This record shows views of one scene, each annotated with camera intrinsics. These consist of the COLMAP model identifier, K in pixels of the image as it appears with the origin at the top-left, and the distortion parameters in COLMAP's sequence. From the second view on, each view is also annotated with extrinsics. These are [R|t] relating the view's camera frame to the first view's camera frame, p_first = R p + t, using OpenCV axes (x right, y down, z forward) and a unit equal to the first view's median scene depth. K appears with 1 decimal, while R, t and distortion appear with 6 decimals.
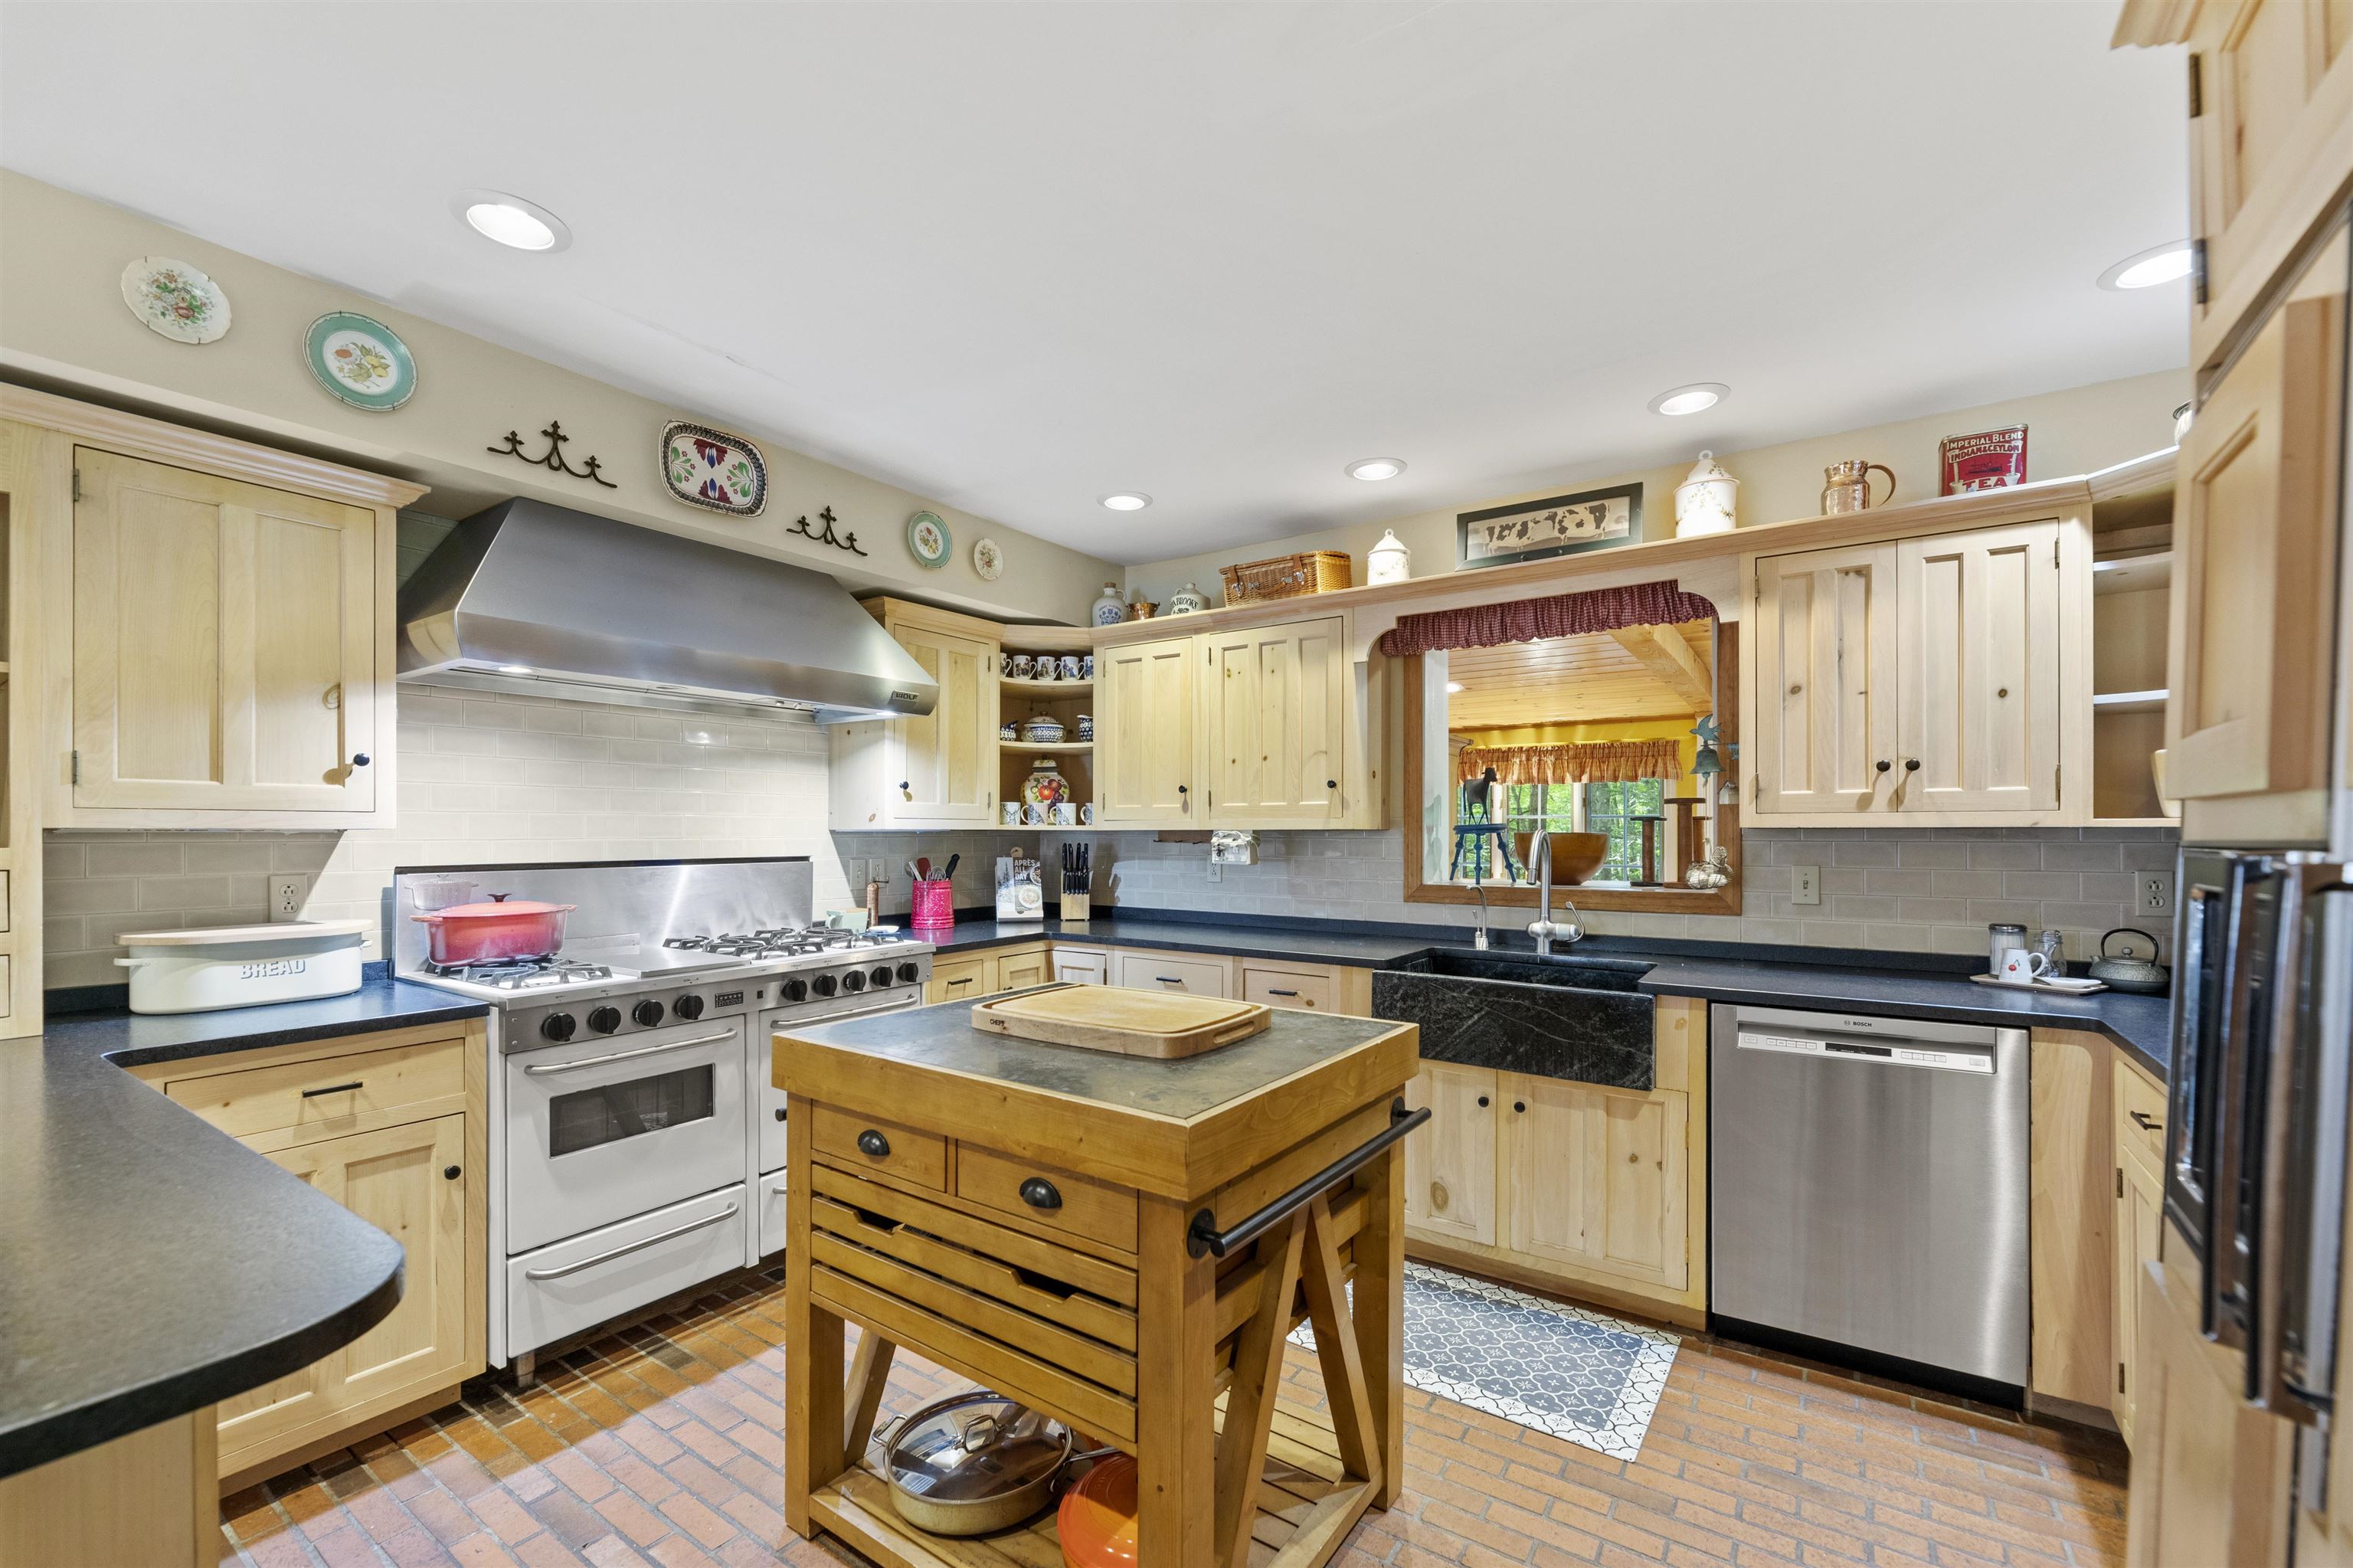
lens RADIAL K [[974.3, 0, 1168.5], [0, 974.3, 825.7], [0, 0, 1]] dist [-0.001155, -0.000051]
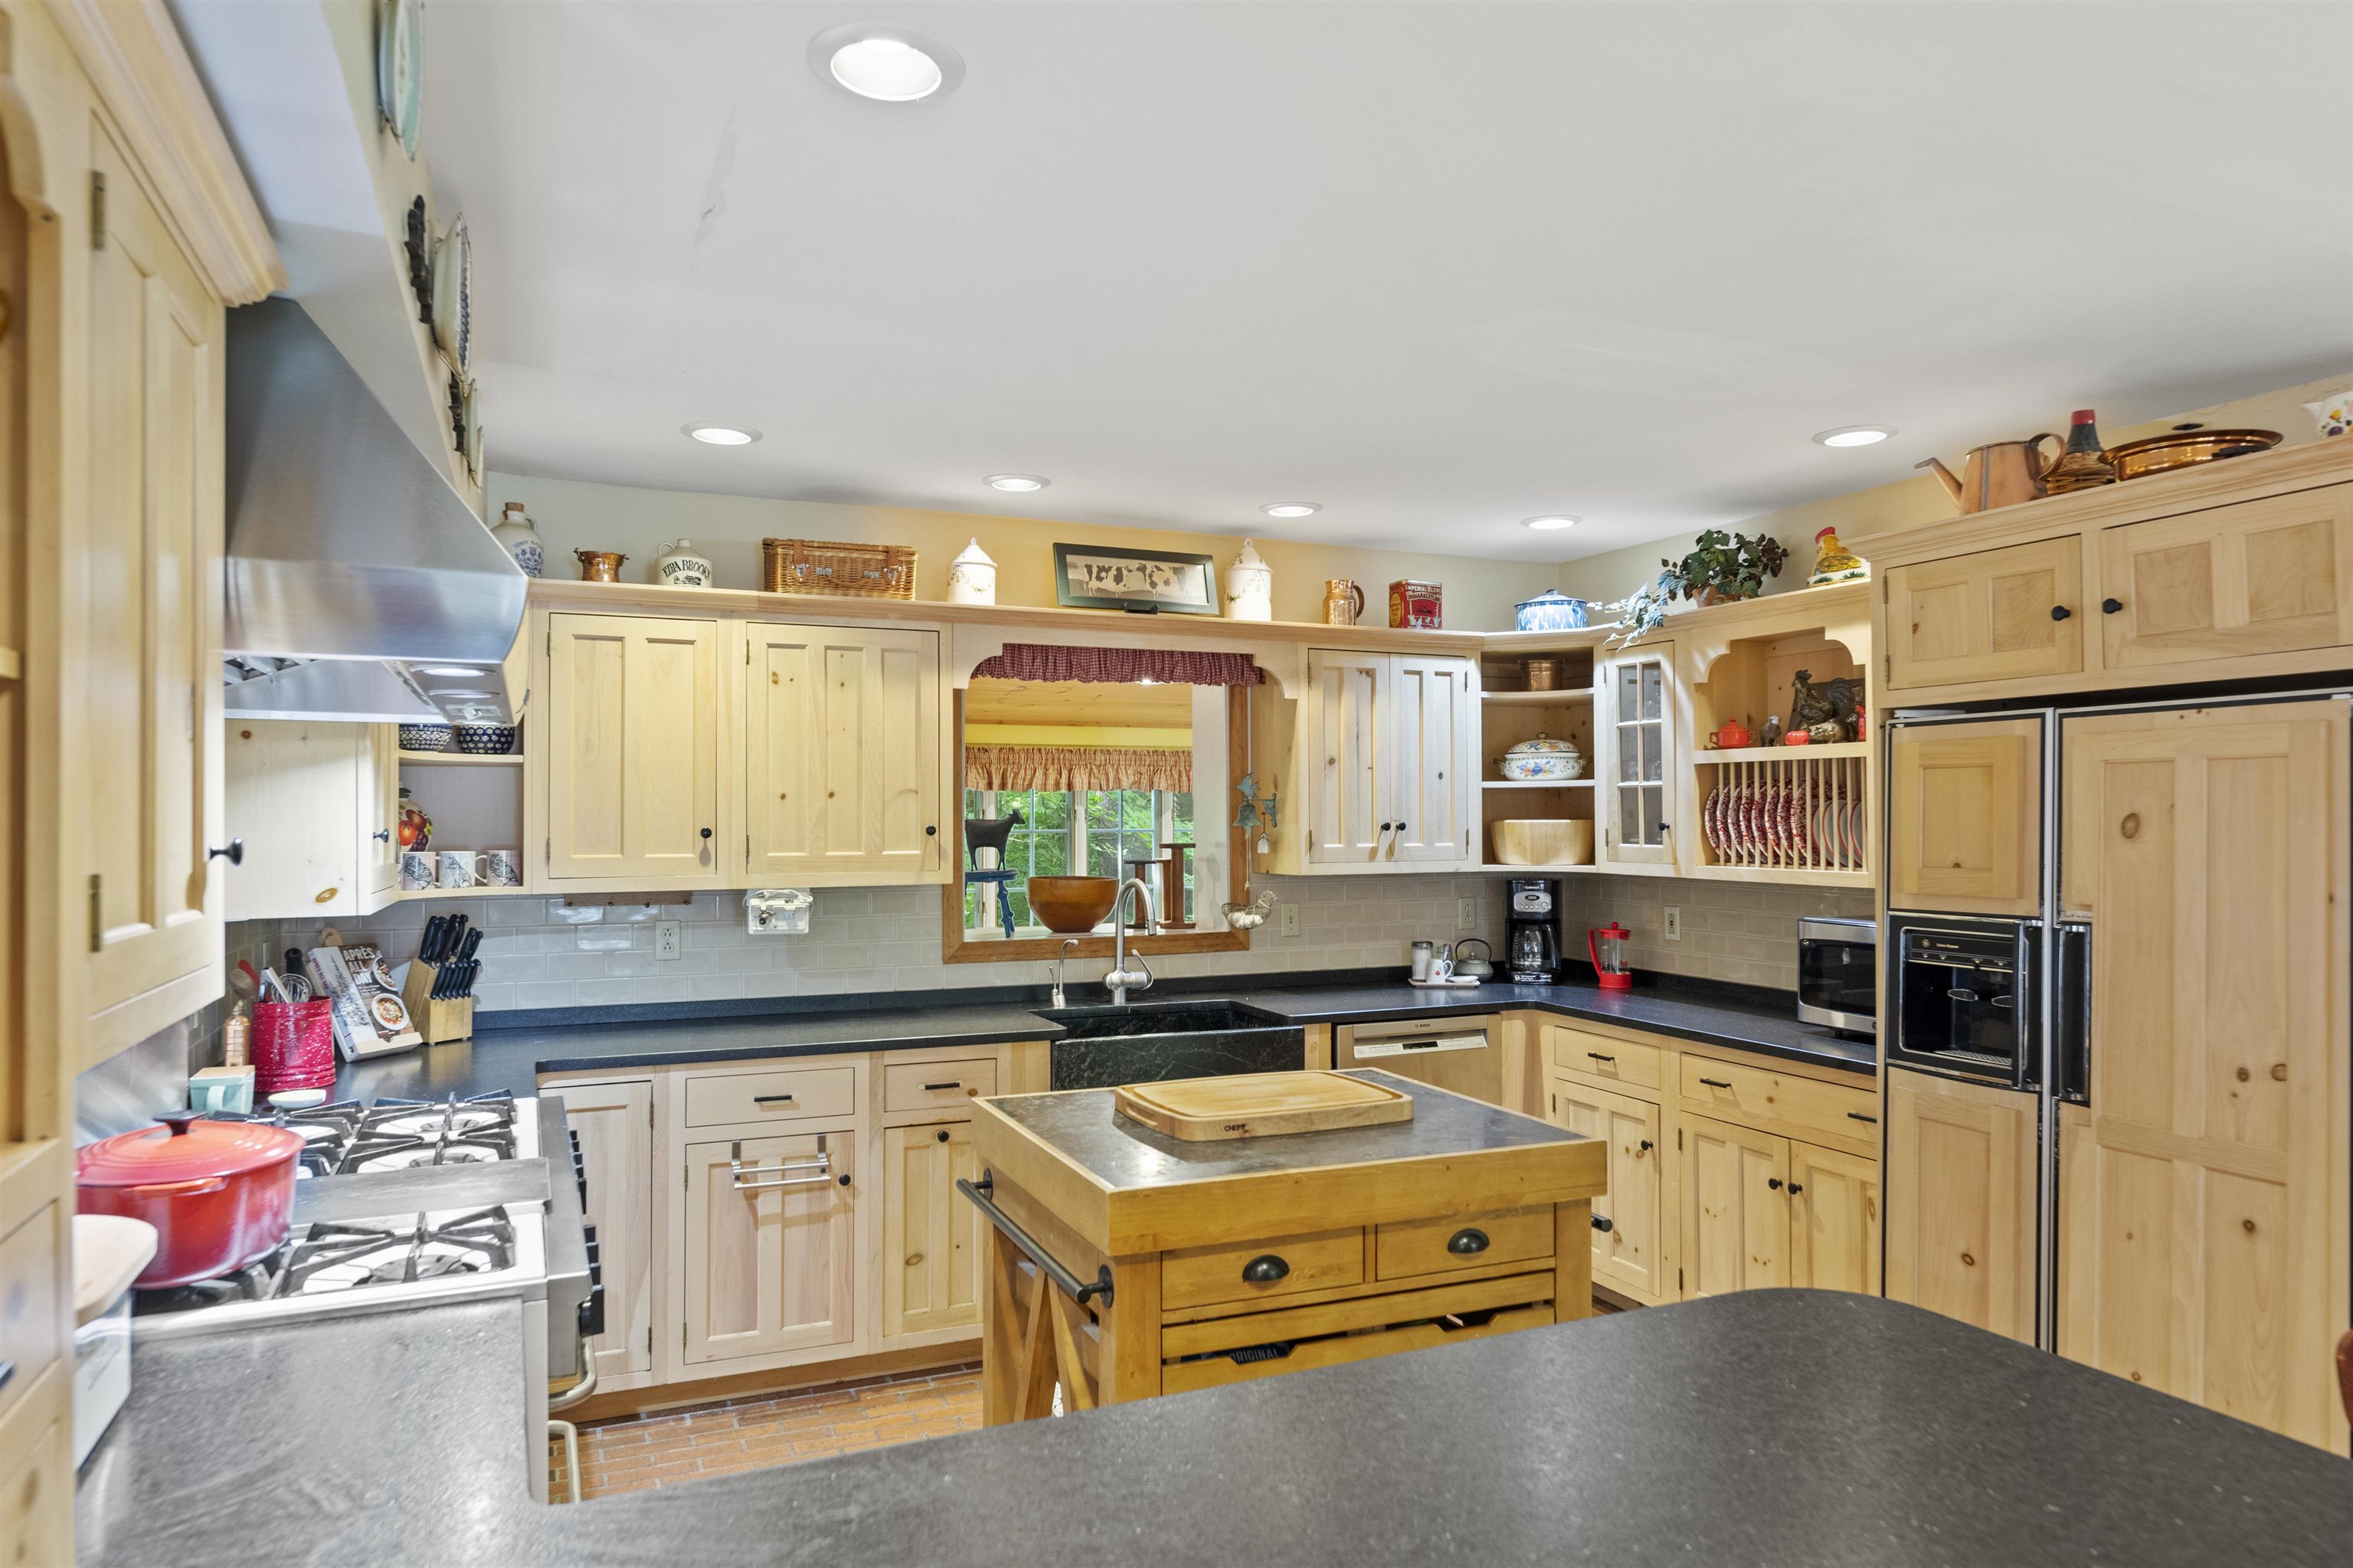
lens RADIAL K [[1442.6, 0, 1172.5], [0, 1442.6, 795.4], [0, 0, 1]] dist [0.004220, 0.000285]
pose [[0.525697, 0.012364, 0.850582, -0.999561], [-0.001041, 0.999903, -0.013891, -0.072017], [-0.850671, 0.006417, 0.525659, 0.220799]]
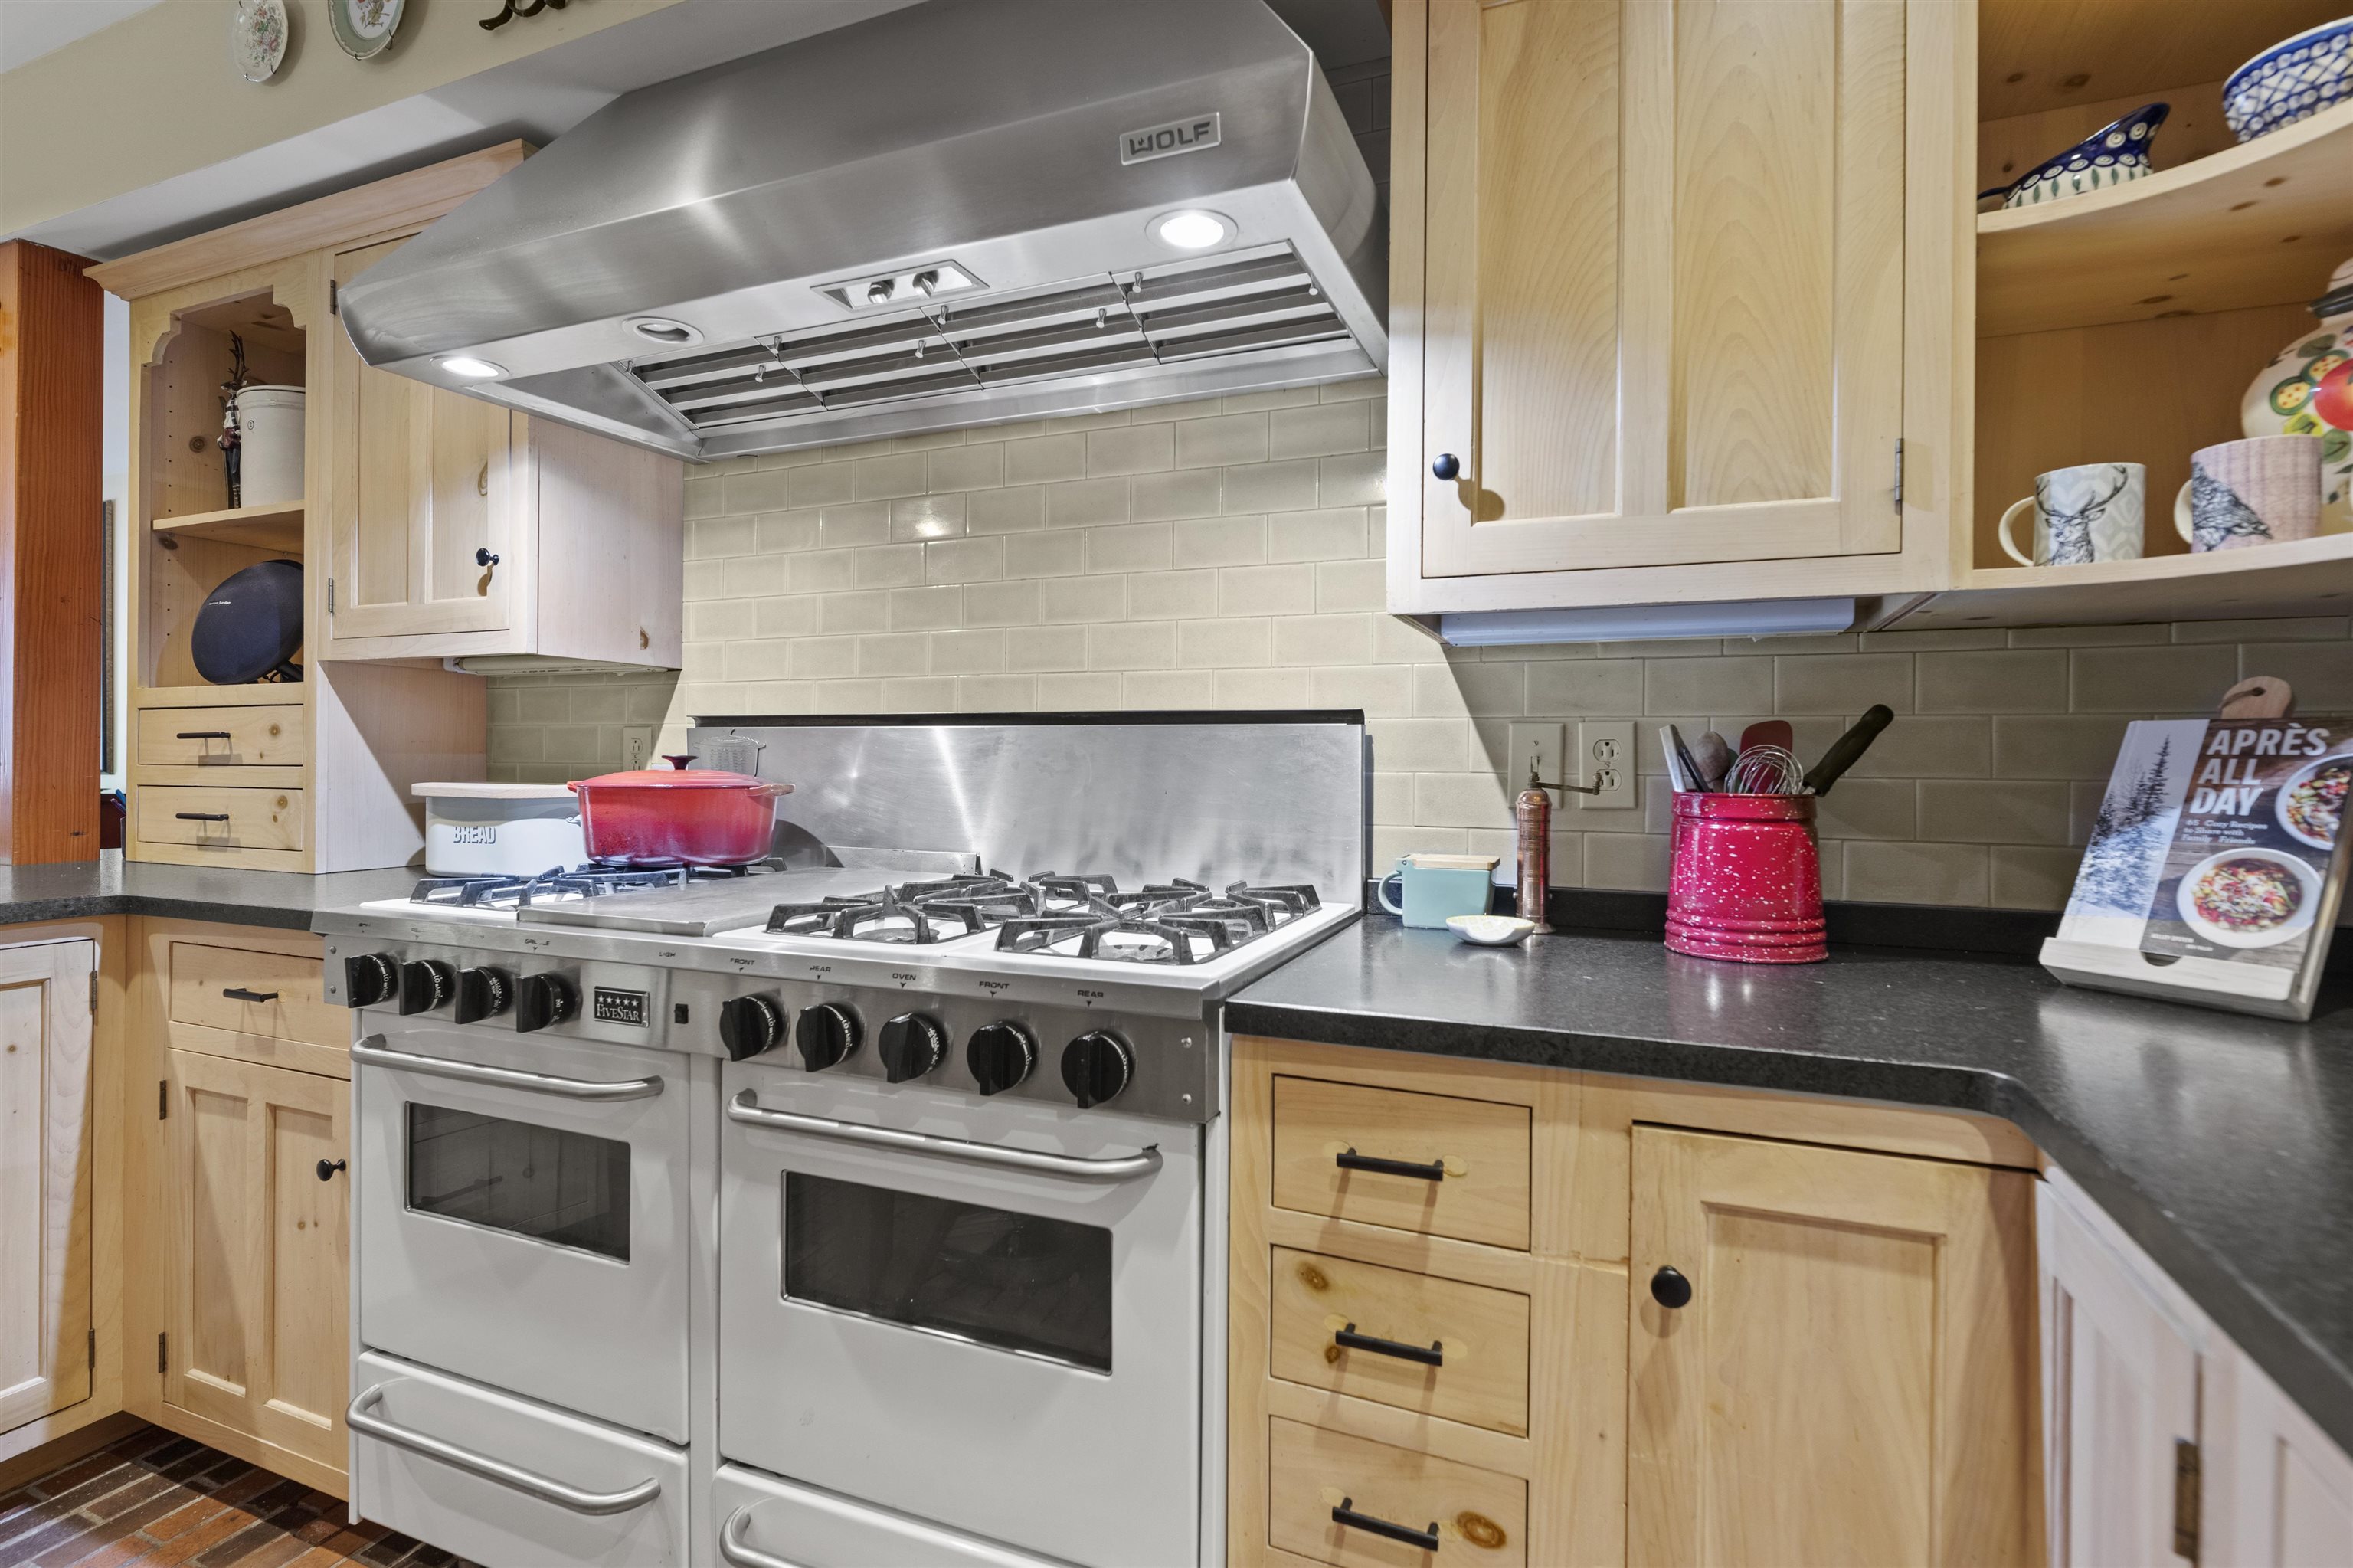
lens RADIAL K [[1114.8, 0, 1176.5], [0, 1114.8, 784.0], [0, 0, 1]] dist [0.000567, 0.000056]
pose [[0.211907, 0.023750, -0.977001, 0.076099], [-0.003356, 0.999716, 0.023574, 0.067611], [0.977284, -0.001717, 0.211927, 1.127728]]
